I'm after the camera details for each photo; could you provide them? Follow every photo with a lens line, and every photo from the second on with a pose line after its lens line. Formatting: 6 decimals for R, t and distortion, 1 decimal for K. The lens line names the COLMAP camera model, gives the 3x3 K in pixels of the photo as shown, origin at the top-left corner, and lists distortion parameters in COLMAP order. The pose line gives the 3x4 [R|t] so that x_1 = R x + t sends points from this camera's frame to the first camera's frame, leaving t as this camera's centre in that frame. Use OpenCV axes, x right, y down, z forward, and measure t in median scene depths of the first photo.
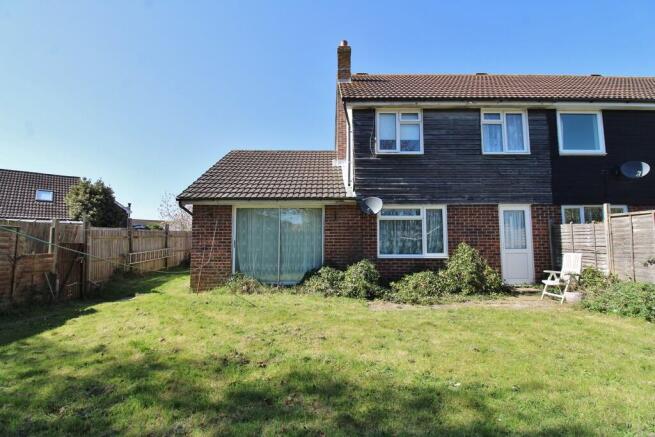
lens RADIAL K [[308.2, 0, 327.6], [0, 308.2, 214.1], [0, 0, 1]] dist [-0.021985, -0.001204]
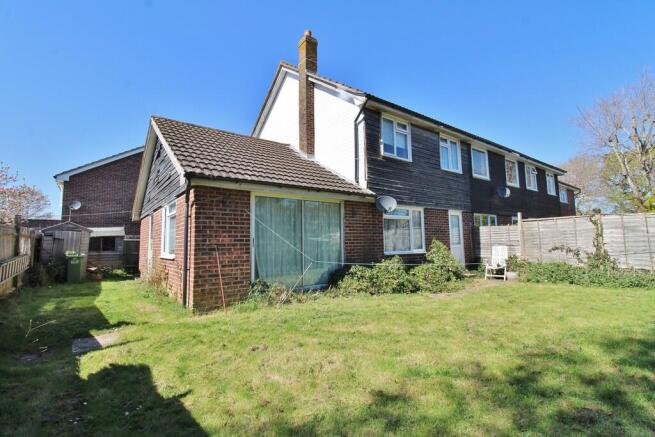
lens RADIAL K [[308.2, 0, 332.7], [0, 308.2, 213.1], [0, 0, 1]] dist [-0.021985, -0.001204]
pose [[0.795000, 0.049565, 0.604581, -0.602616], [-0.036048, 0.998755, -0.034479, 0.043258], [-0.605538, 0.005617, 0.795797, 0.272758]]
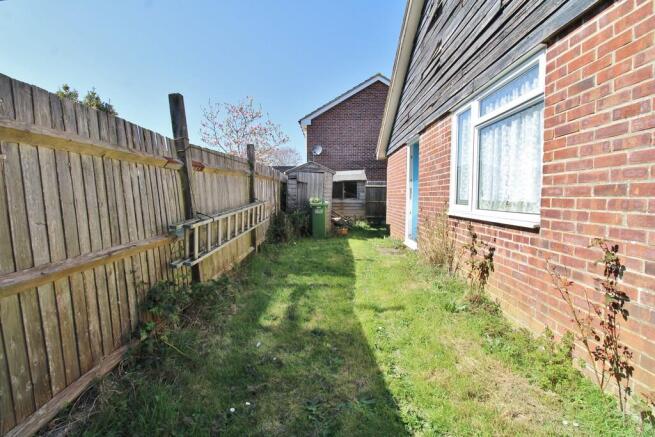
lens RADIAL K [[308.2, 0, 333.9], [0, 308.2, 216.7], [0, 0, 1]] dist [-0.021985, -0.001204]
pose [[0.999959, 0.006703, -0.006062, -0.627146], [-0.005696, 0.988187, 0.153145, 0.099259], [0.007017, -0.153104, 0.988185, 0.885136]]
